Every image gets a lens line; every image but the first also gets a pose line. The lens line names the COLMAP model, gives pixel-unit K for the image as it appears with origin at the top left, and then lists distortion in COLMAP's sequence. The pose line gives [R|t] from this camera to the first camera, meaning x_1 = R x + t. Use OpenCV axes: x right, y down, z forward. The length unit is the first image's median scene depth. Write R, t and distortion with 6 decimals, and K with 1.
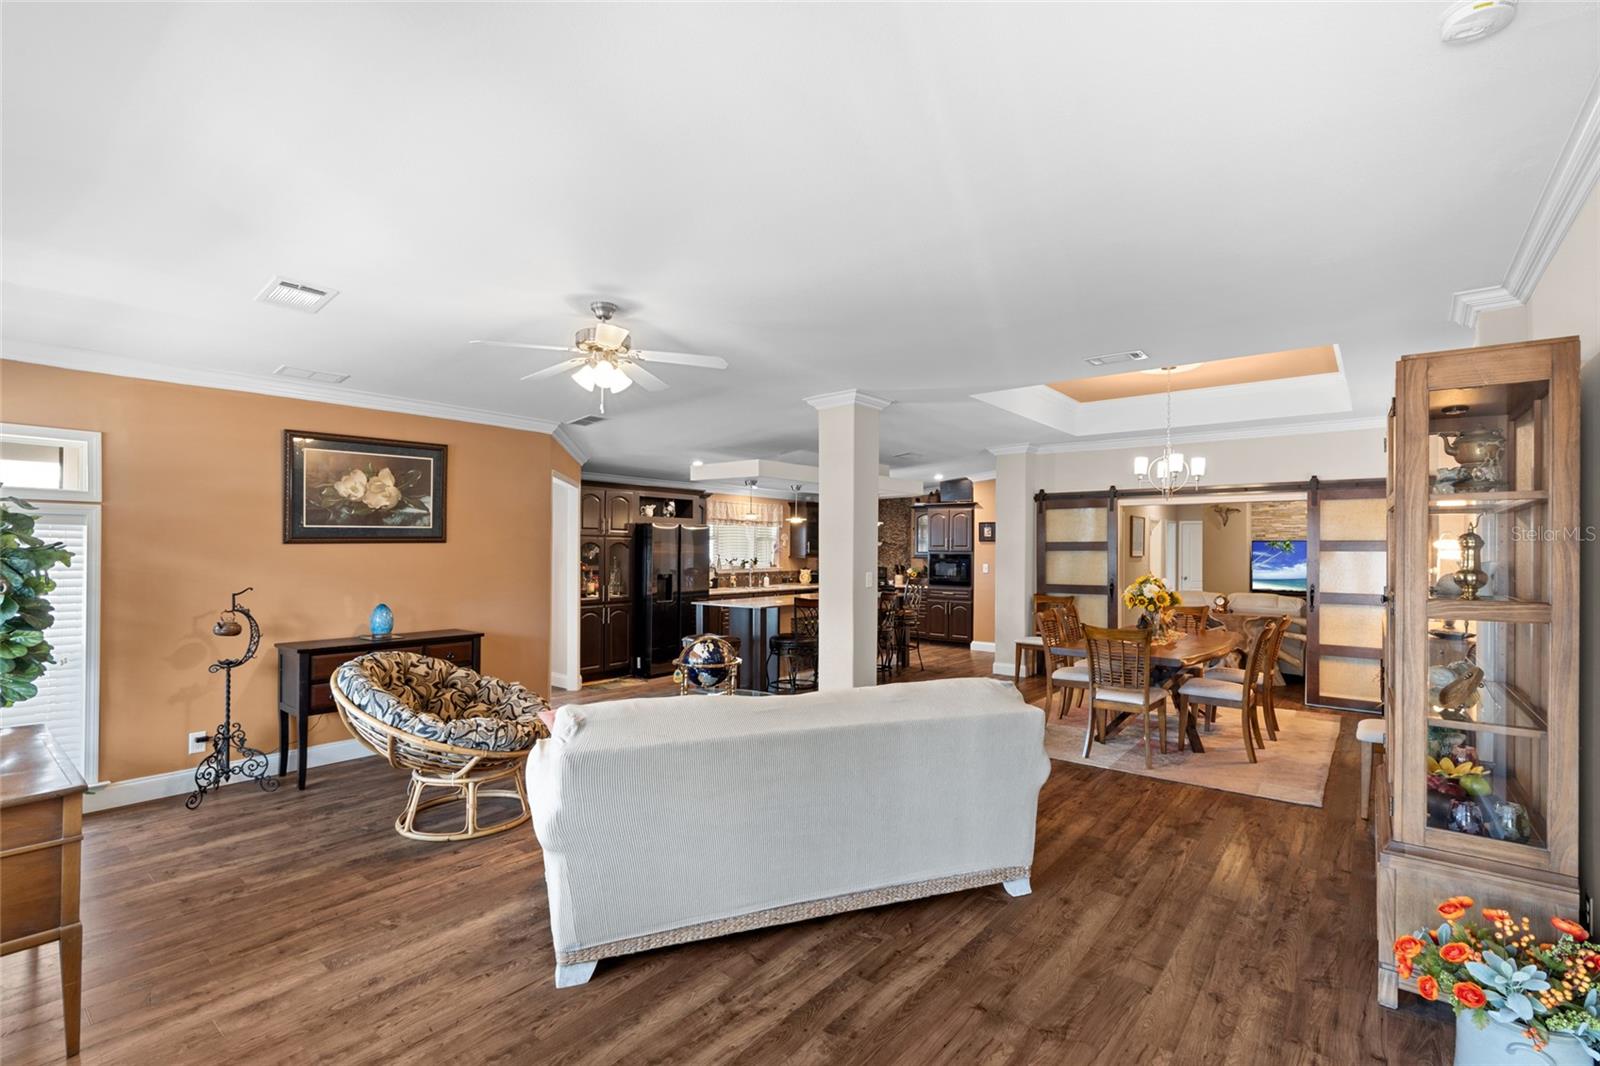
lens RADIAL K [[728.7, 0, 795.5], [0, 728.7, 542.4], [0, 0, 1]] dist [-0.010337, 0.004502]
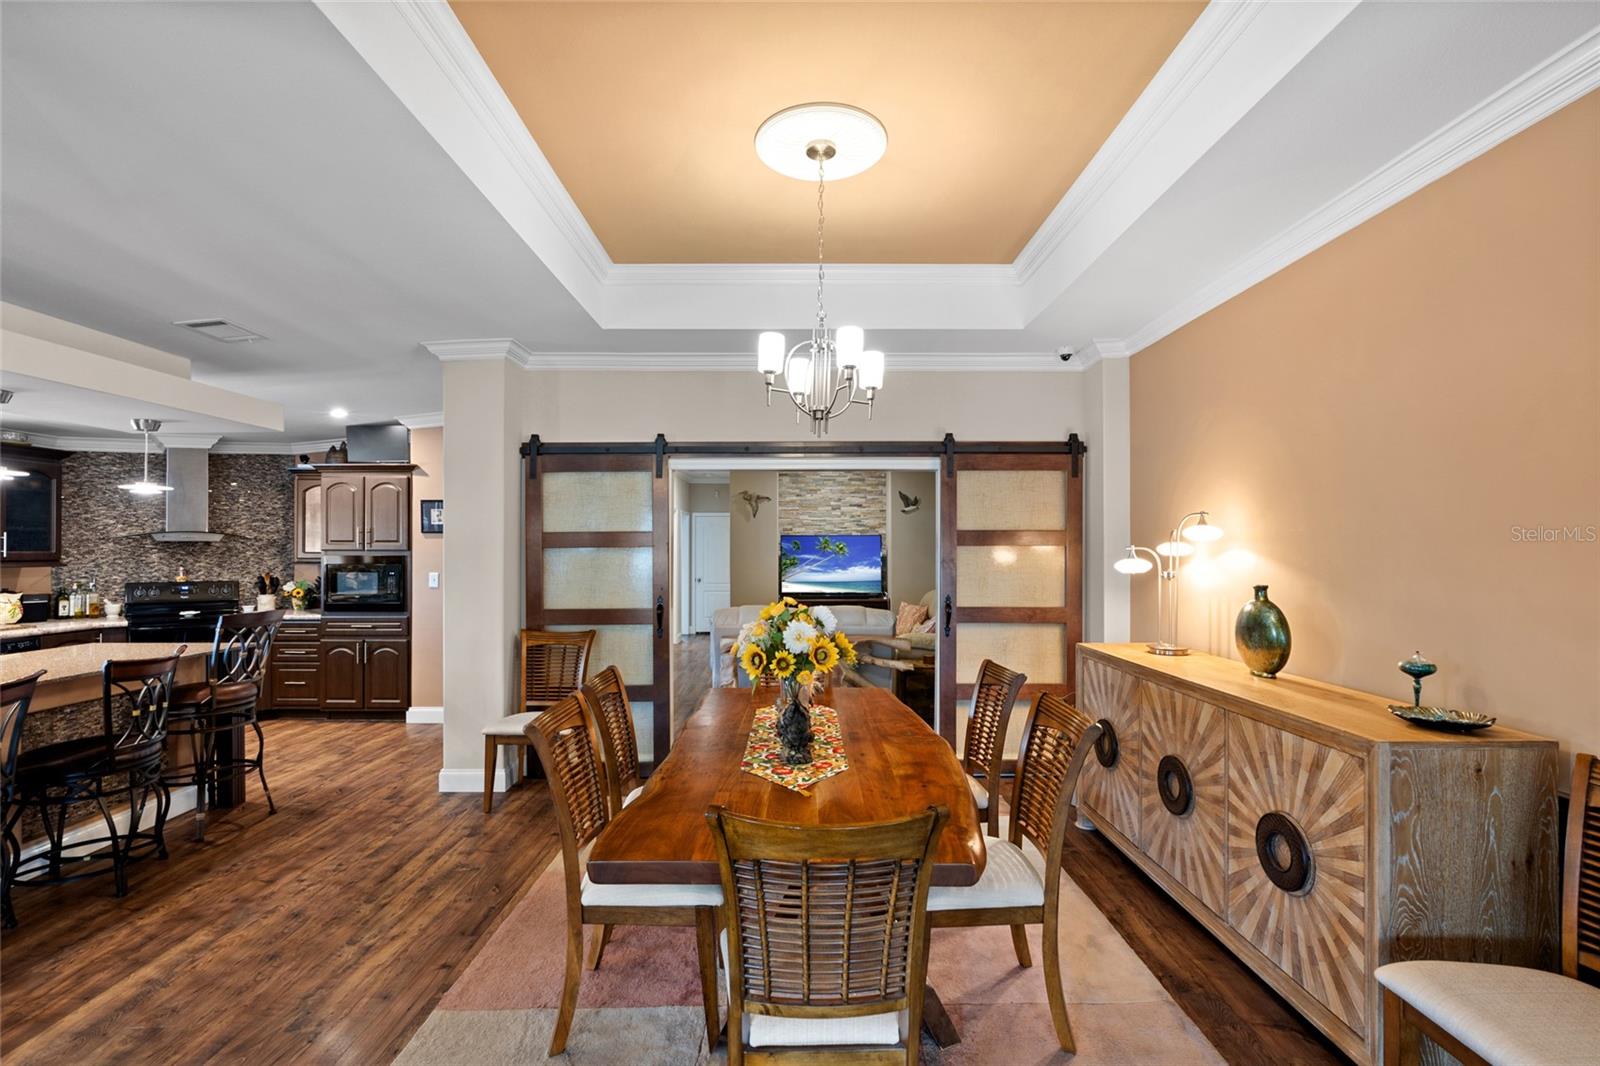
lens RADIAL K [[728.7, 0, 798.4], [0, 728.7, 547.0], [0, 0, 1]] dist [-0.010337, 0.004502]
pose [[0.770233, -0.005528, 0.637739, 0.136484], [0.000210, 0.999965, 0.008414, 0.005826], [-0.637763, -0.006347, 0.770207, 0.434350]]
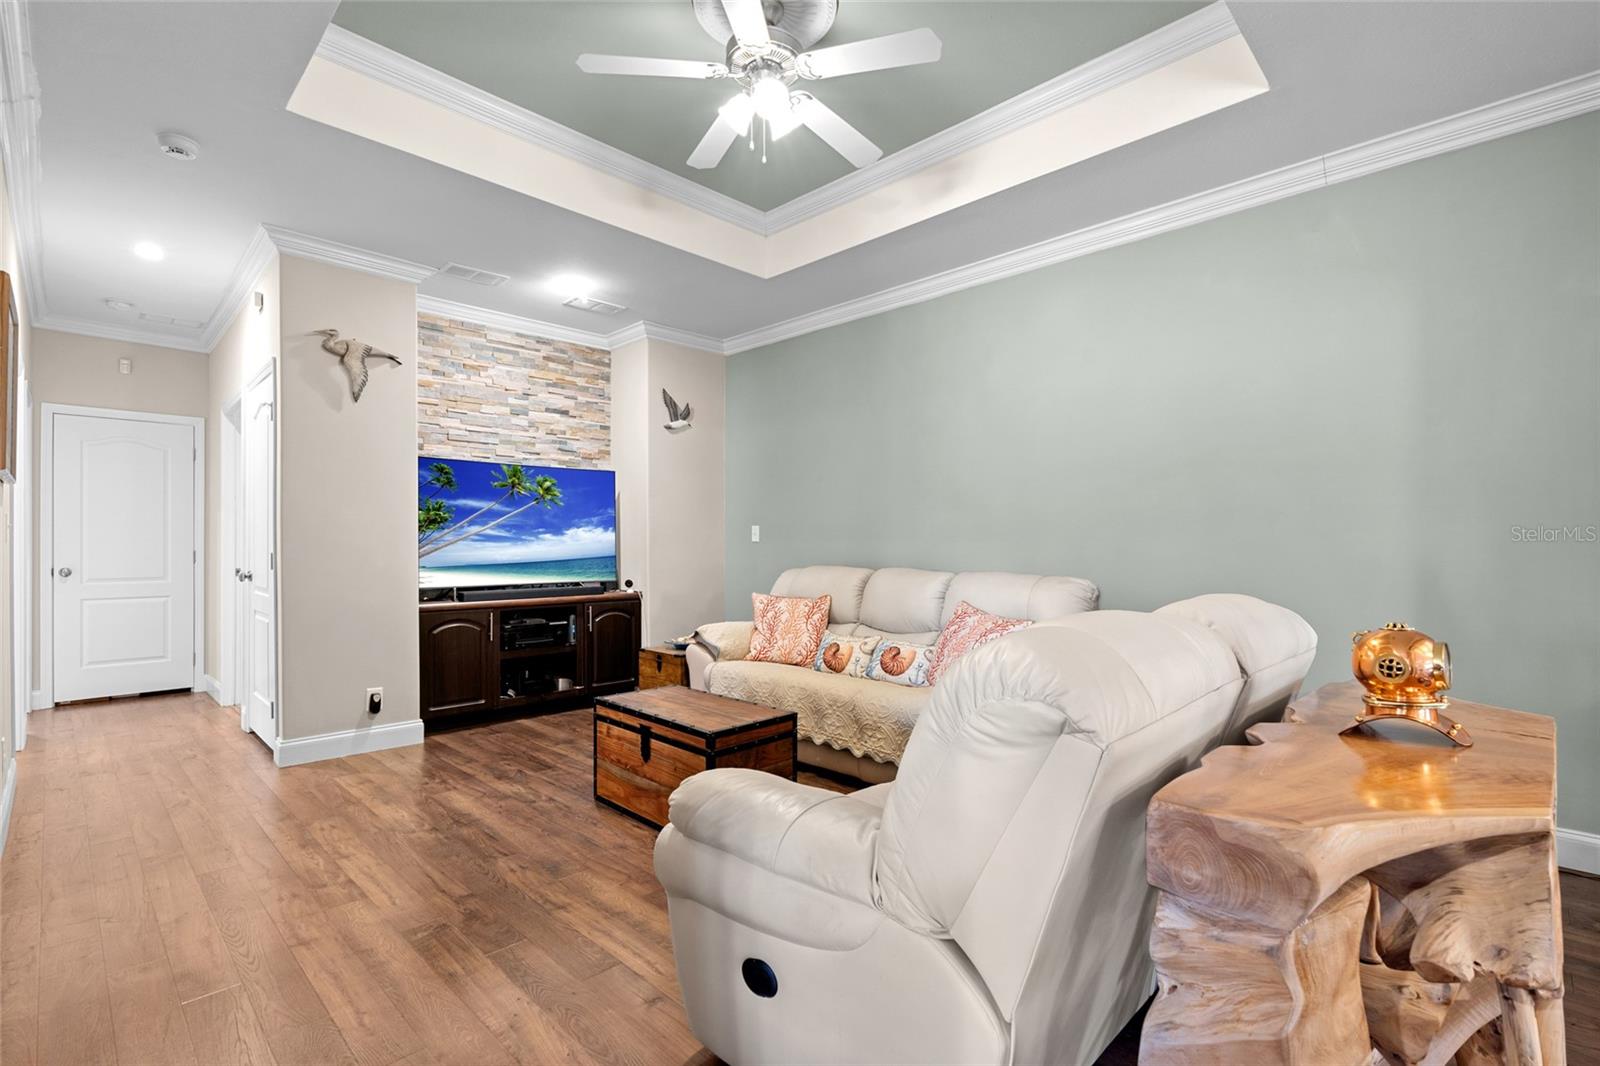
lens RADIAL K [[728.7, 0, 802.4], [0, 728.7, 544.8], [0, 0, 1]] dist [-0.010337, 0.004502]
pose [[0.094715, -0.012294, 0.995429, 0.379536], [-0.009178, 0.999870, 0.013222, 0.047980], [-0.995462, -0.010388, 0.094590, 1.016795]]
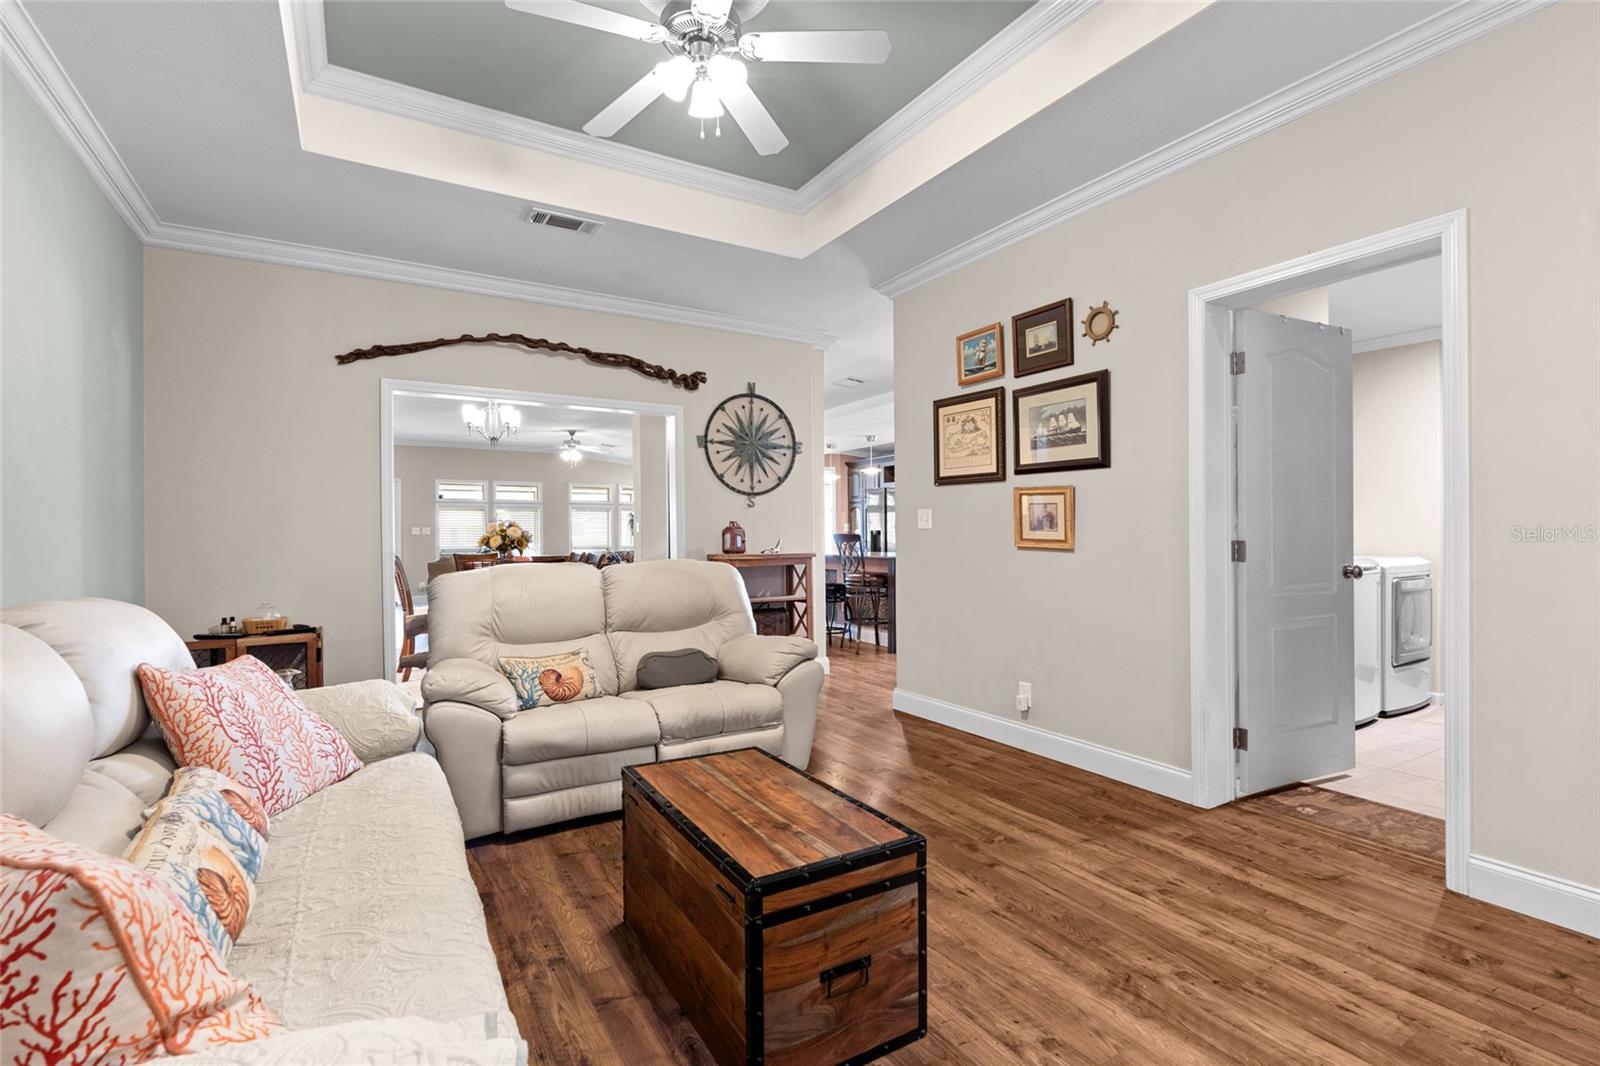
lens RADIAL K [[728.7, 0, 794.7], [0, 728.7, 527.2], [0, 0, 1]] dist [-0.010337, 0.004502]
pose [[-0.344943, -0.014465, -0.938512, 0.906372], [0.012750, 0.999717, -0.020095, 0.055157], [0.938537, -0.018897, -0.344661, 1.184942]]
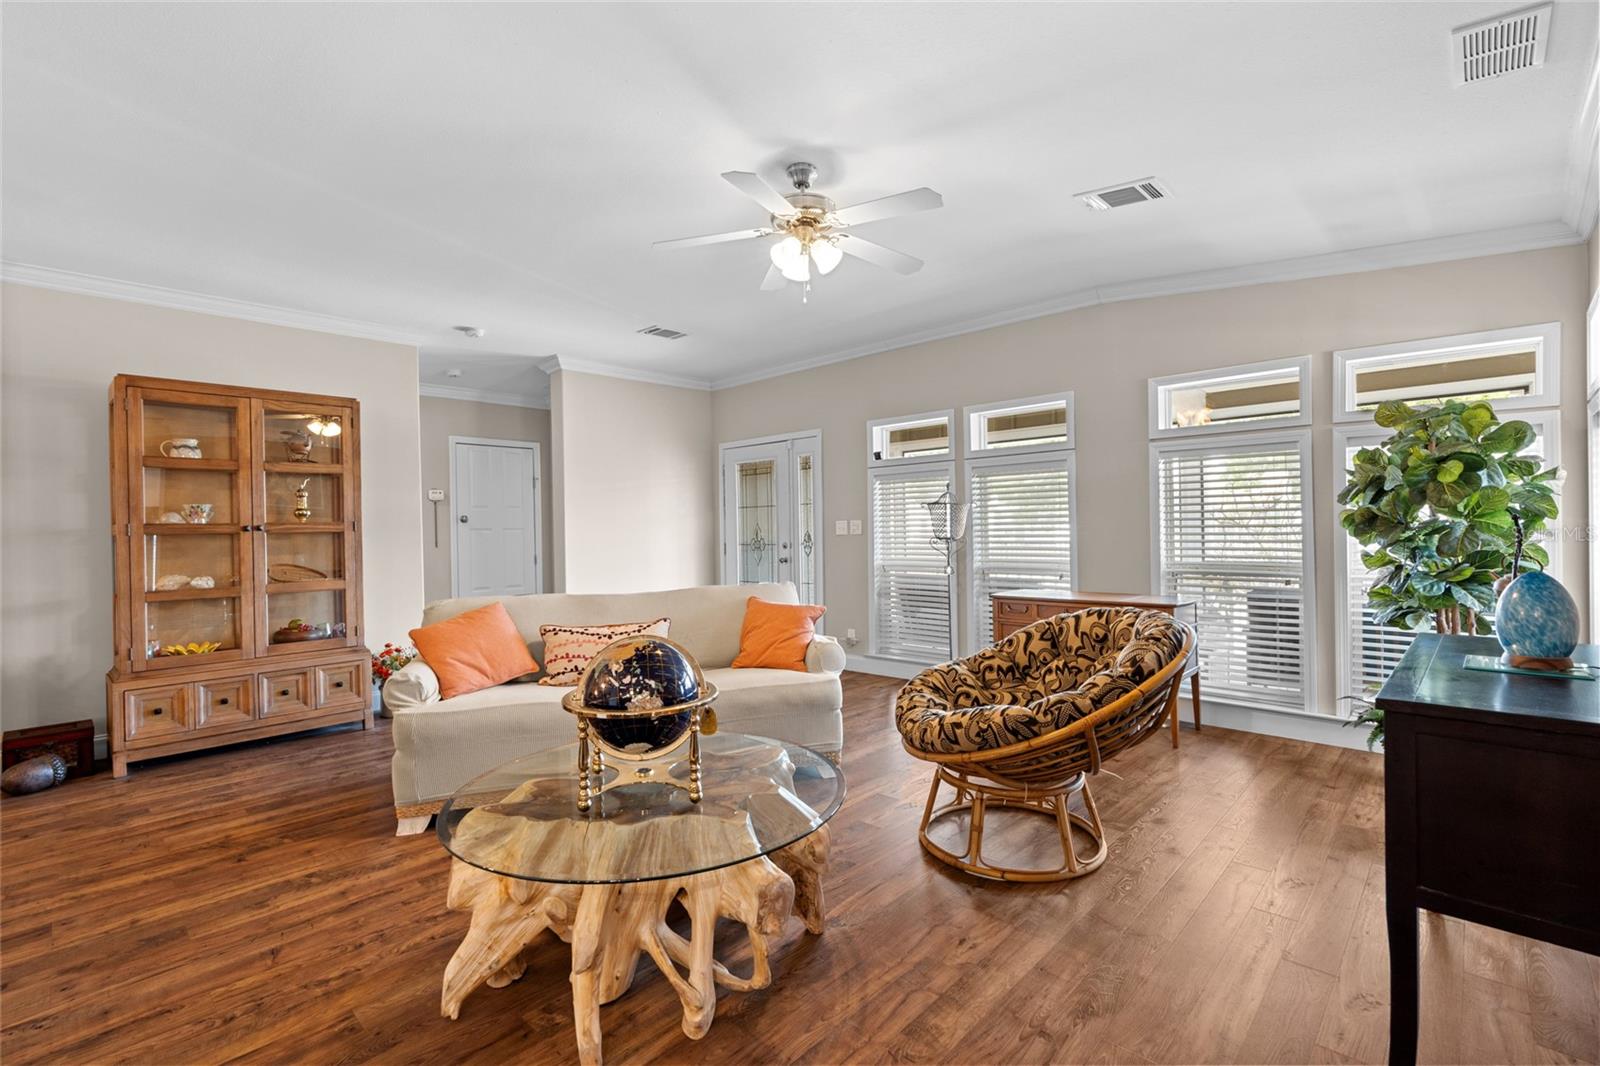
lens RADIAL K [[728.7, 0, 795.4], [0, 728.7, 528.8], [0, 0, 1]] dist [-0.010337, 0.004502]
pose [[-0.996393, 0.012789, 0.083889, -0.132417], [0.011939, 0.999872, -0.010625, 0.034168], [-0.084015, -0.009585, -0.996418, 0.751107]]
